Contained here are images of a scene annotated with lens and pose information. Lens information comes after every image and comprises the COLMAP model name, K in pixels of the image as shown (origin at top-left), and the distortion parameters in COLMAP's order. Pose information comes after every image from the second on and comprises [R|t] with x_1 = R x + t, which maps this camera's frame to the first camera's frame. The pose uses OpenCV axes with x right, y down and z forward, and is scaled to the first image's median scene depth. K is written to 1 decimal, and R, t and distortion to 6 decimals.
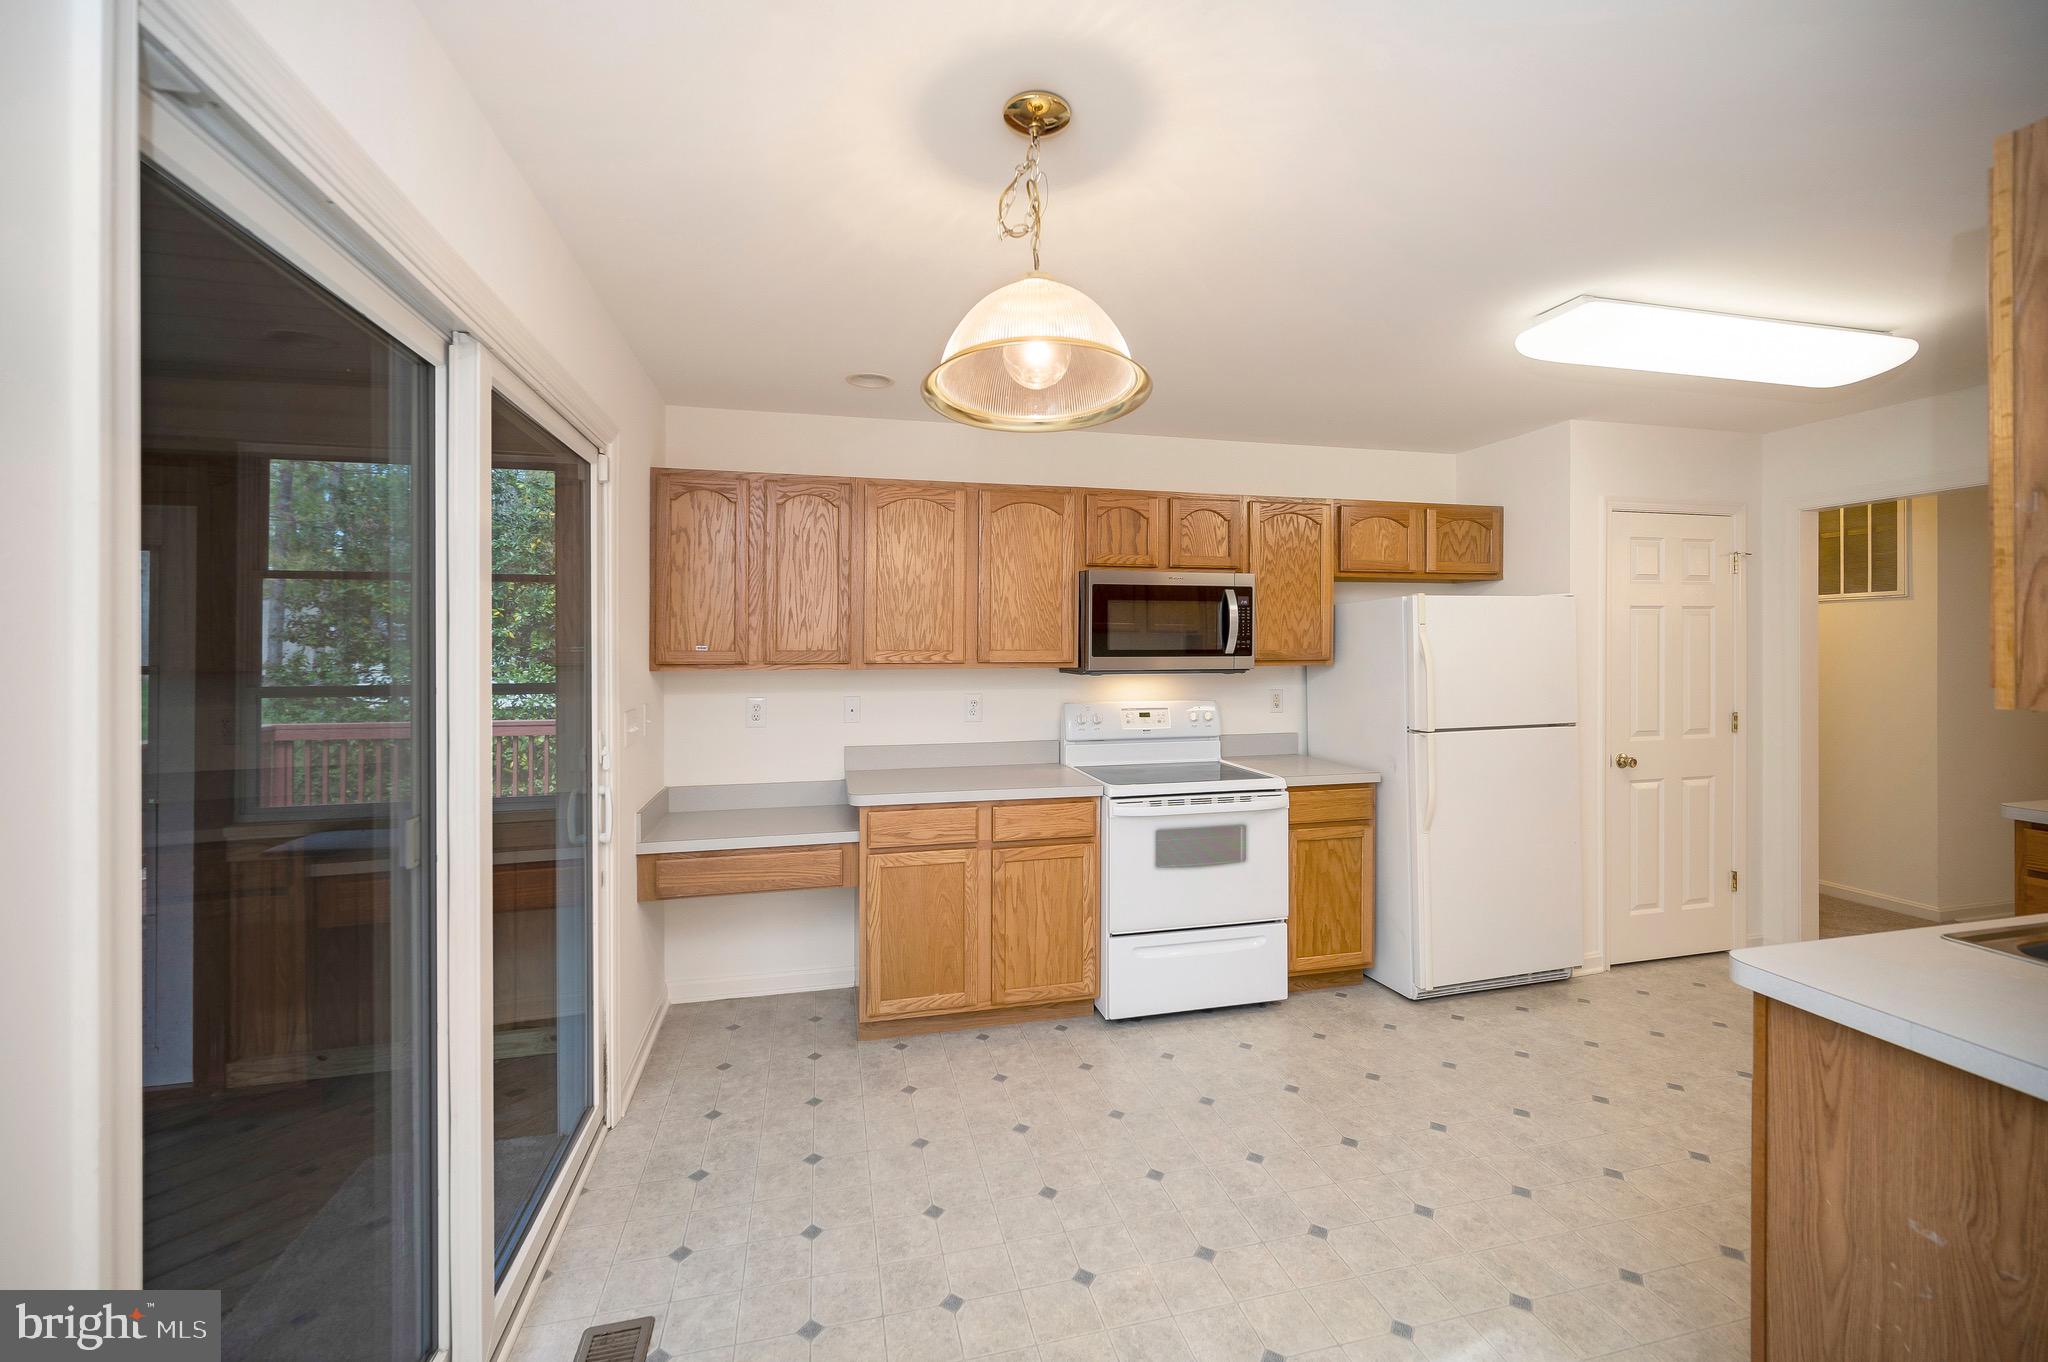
lens RADIAL K [[830.5, 0, 1032.1], [0, 830.5, 647.4], [0, 0, 1]] dist [-0.001872, 0.000615]
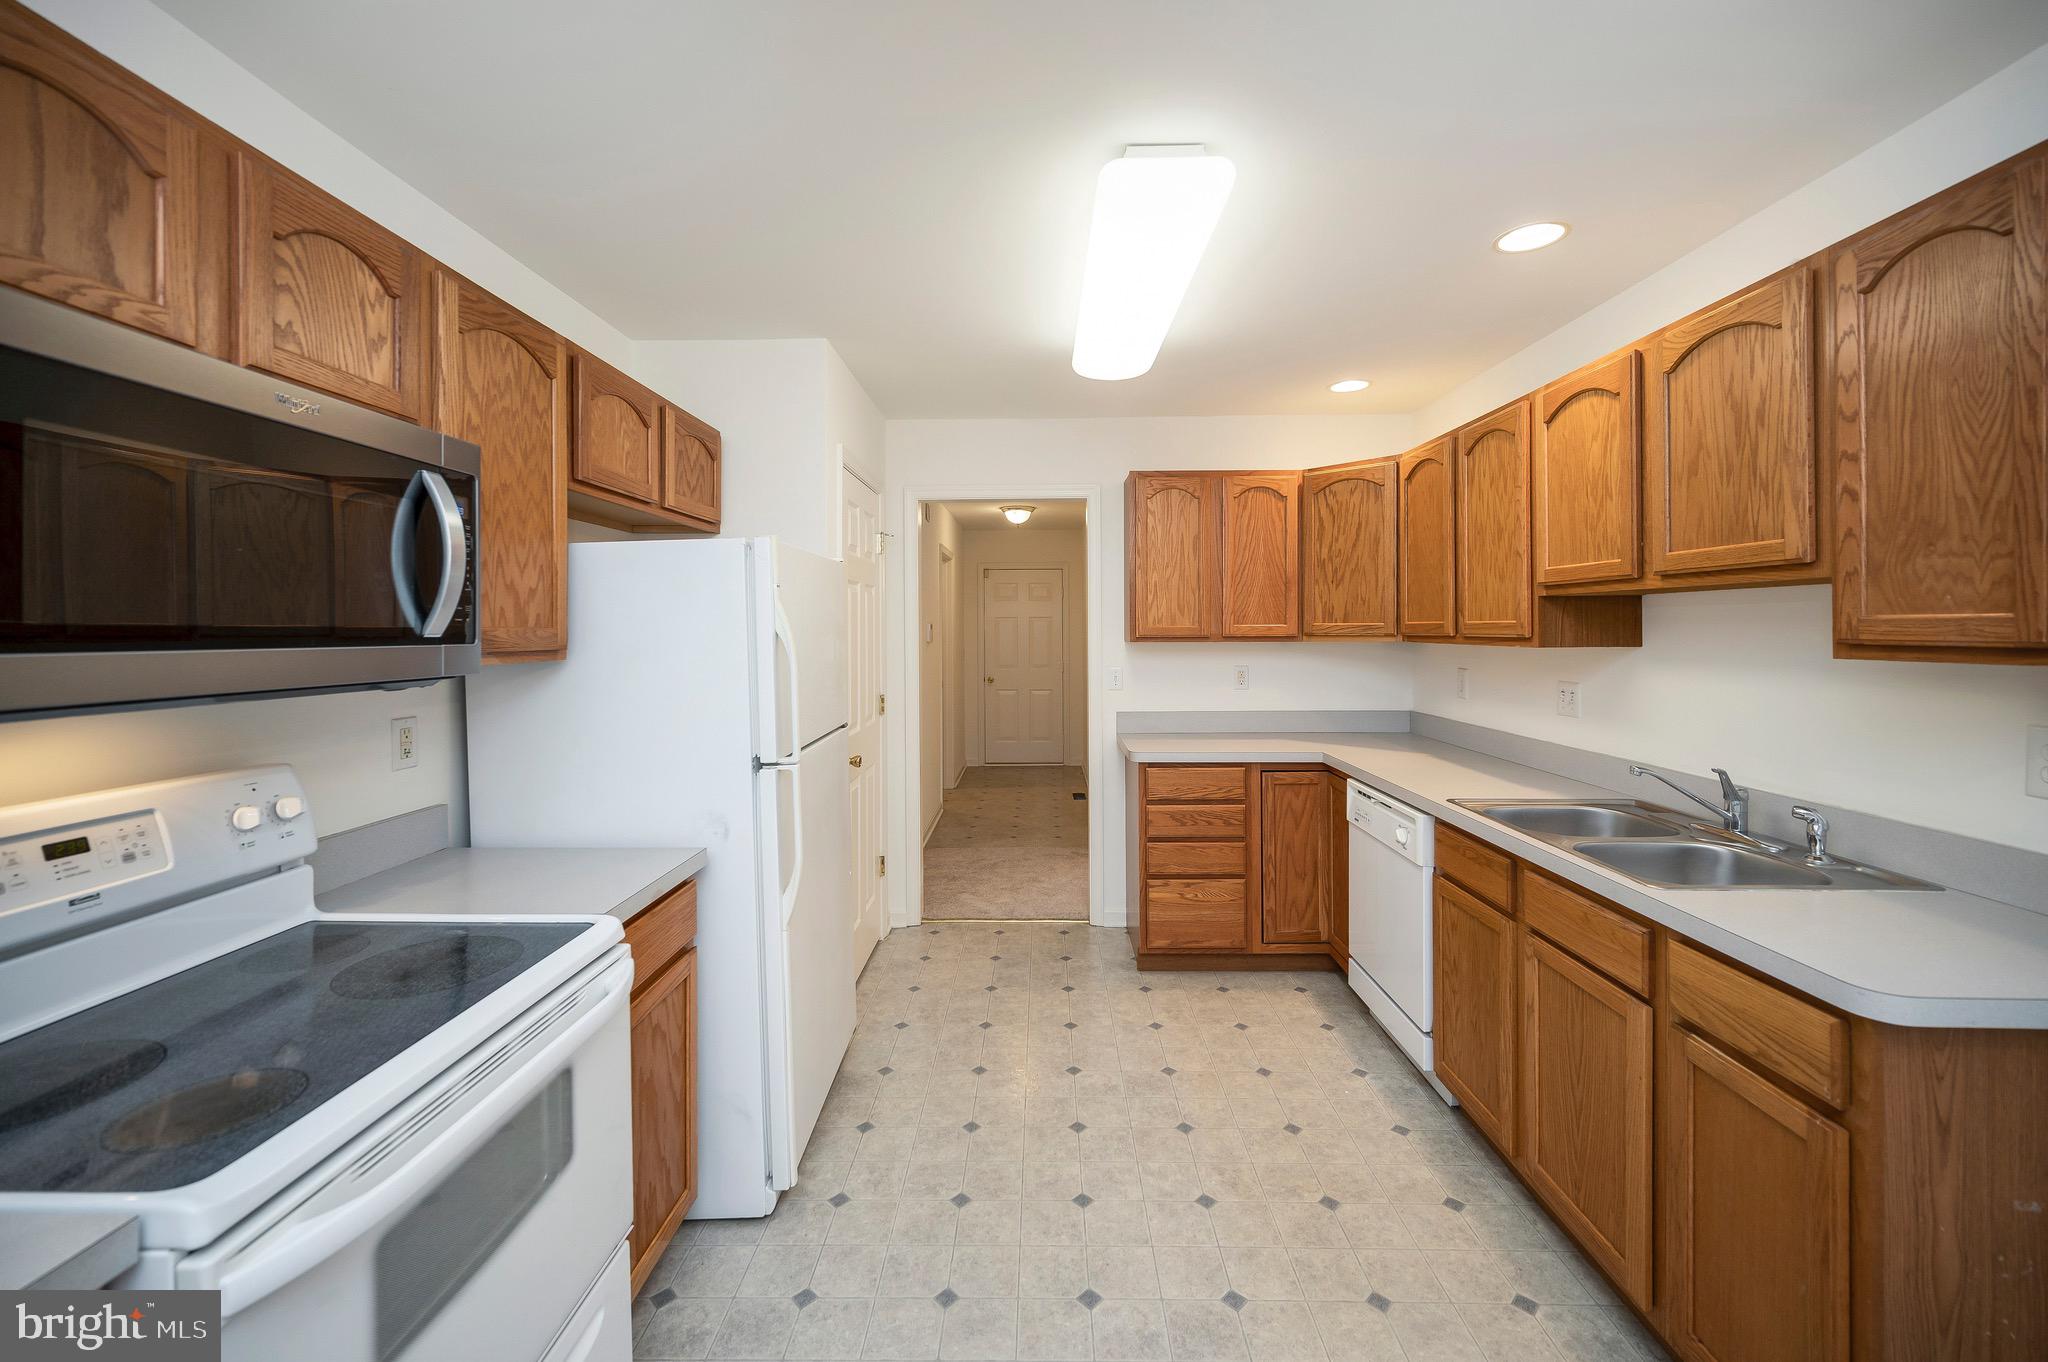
lens RADIAL K [[830.5, 0, 1028.0], [0, 830.5, 636.2], [0, 0, 1]] dist [-0.001872, 0.000615]
pose [[0.267405, -0.006266, 0.963564, -0.061523], [0.005911, 0.999971, 0.004863, 0.006365], [-0.963566, 0.004395, 0.267434, 0.635360]]
